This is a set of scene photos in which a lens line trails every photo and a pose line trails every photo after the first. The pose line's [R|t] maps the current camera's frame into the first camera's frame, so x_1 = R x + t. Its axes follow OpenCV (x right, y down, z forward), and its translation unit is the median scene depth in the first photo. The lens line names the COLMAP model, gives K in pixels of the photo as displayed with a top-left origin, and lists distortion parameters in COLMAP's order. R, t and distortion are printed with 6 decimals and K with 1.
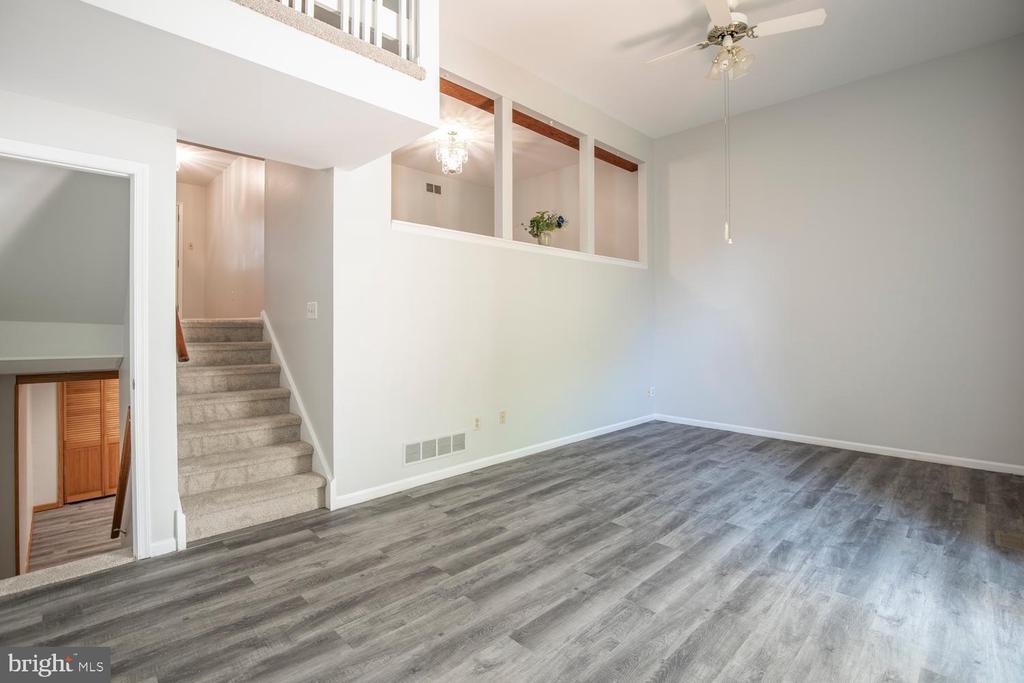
lens RADIAL K [[478.9, 0, 515.9], [0, 478.9, 329.9], [0, 0, 1]] dist [-0.034798, 0.007707]
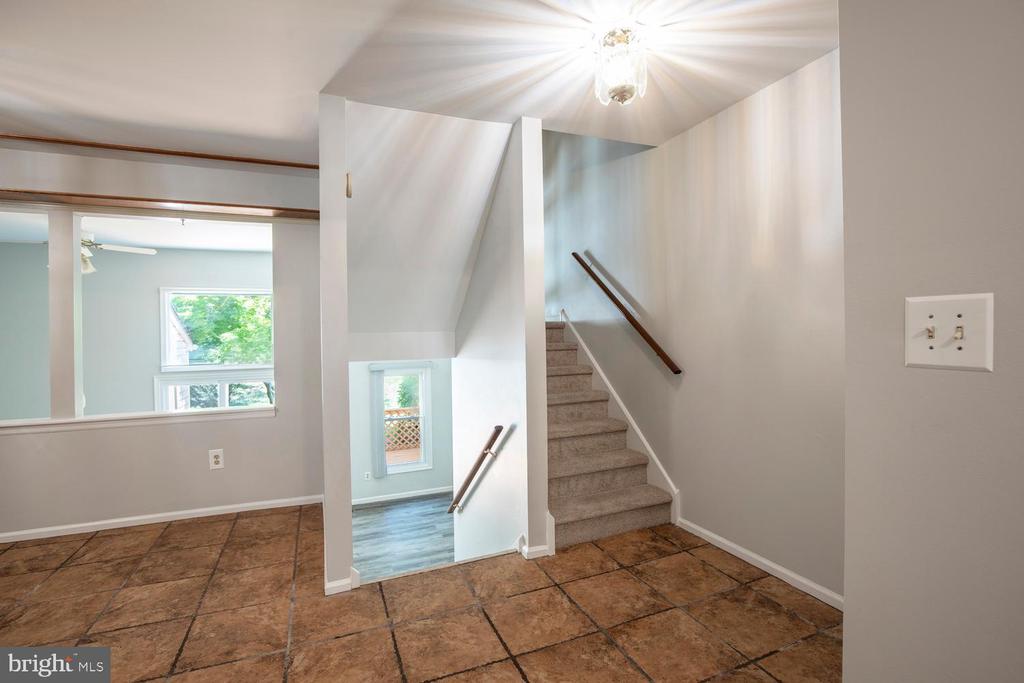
lens RADIAL K [[478.9, 0, 515.9], [0, 478.9, 329.9], [0, 0, 1]] dist [-0.034798, 0.007707]
pose [[-0.924360, 0.017486, 0.381120, -1.407812], [0.021305, 0.999756, 0.005802, -0.481374], [-0.380926, 0.013483, -0.924507, 2.168524]]
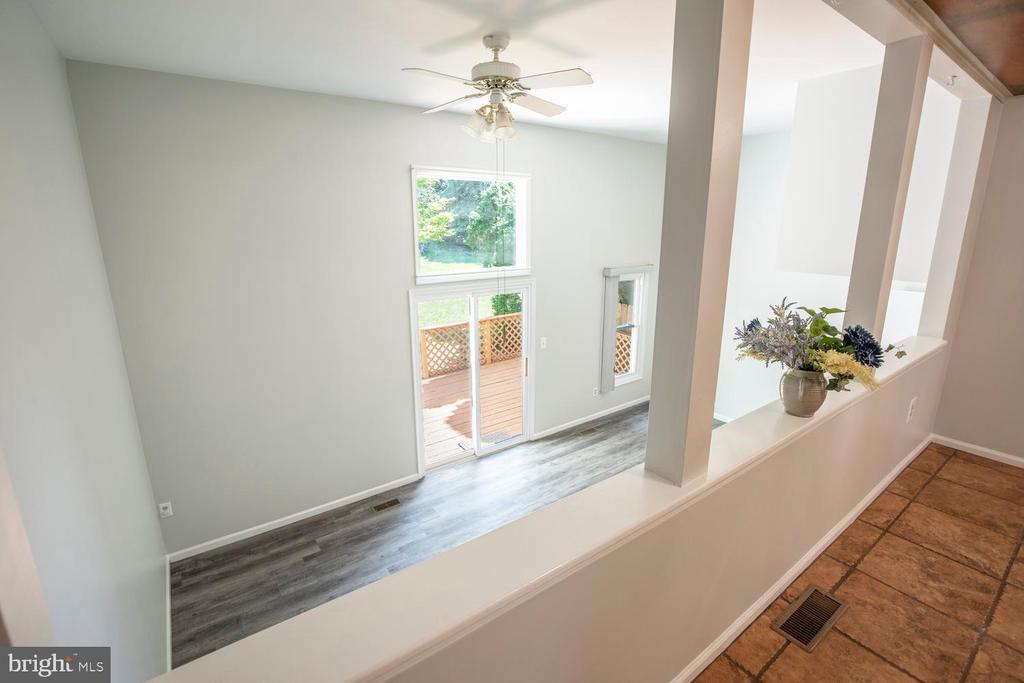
lens RADIAL K [[470.2, 0, 514.6], [0, 470.2, 336.9], [0, 0, 1]] dist [-0.034182, 0.006576]
pose [[-0.988710, -0.035711, 0.145523, 0.378868], [0.001714, 0.968425, 0.249298, -0.535937], [-0.149831, 0.246733, -0.957431, 2.321746]]
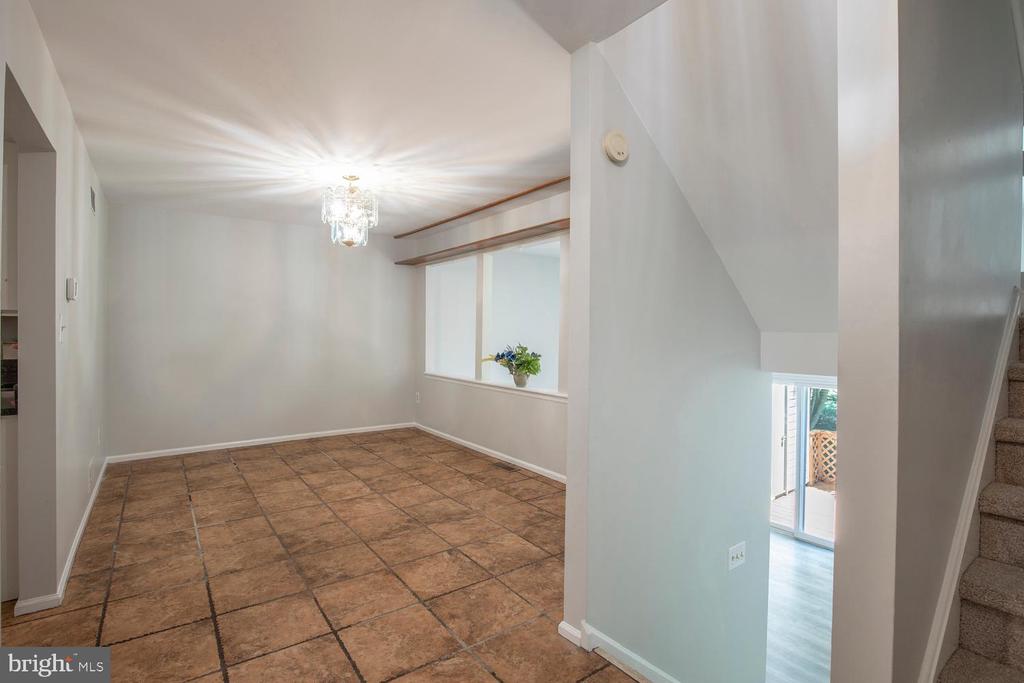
lens RADIAL K [[491.1, 0, 516.1], [0, 491.1, 331.2], [0, 0, 1]] dist [-0.030002, -0.000035]
pose [[0.146434, 0.004969, 0.989208, -1.513426], [0.002691, 0.999982, -0.005422, -0.472431], [-0.989217, 0.003455, 0.146418, 1.508045]]
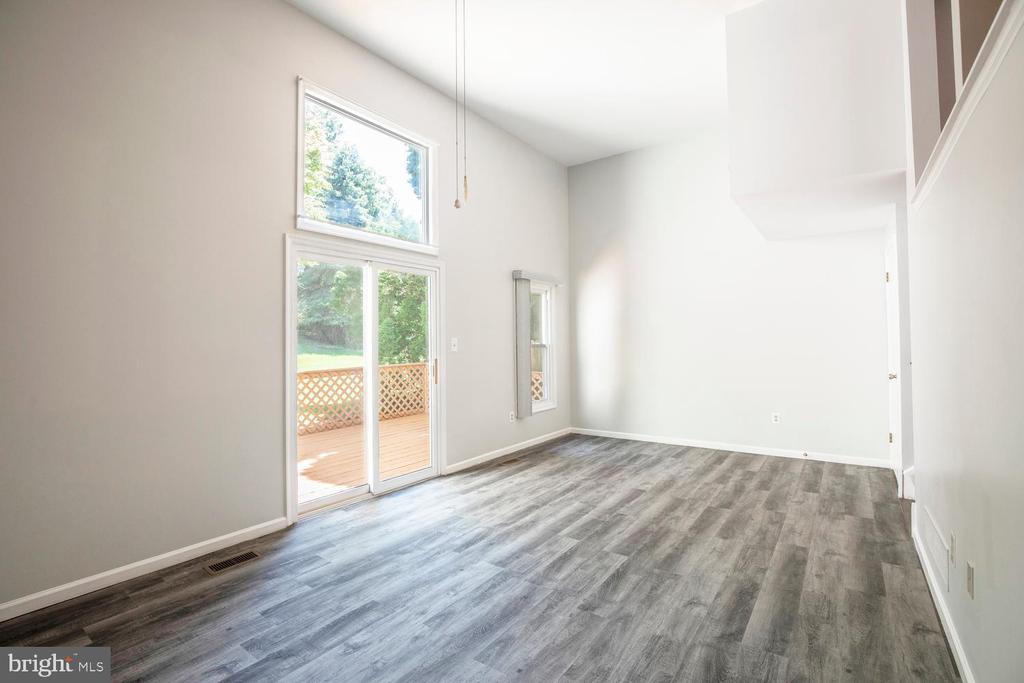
lens RADIAL K [[470.2, 0, 514.6], [0, 470.2, 336.9], [0, 0, 1]] dist [-0.034182, 0.006576]
pose [[-0.987059, 0.008585, -0.160128, 0.607084], [0.008905, 0.999960, -0.001280, -0.024379], [0.160110, -0.002689, -0.987095, 2.020534]]
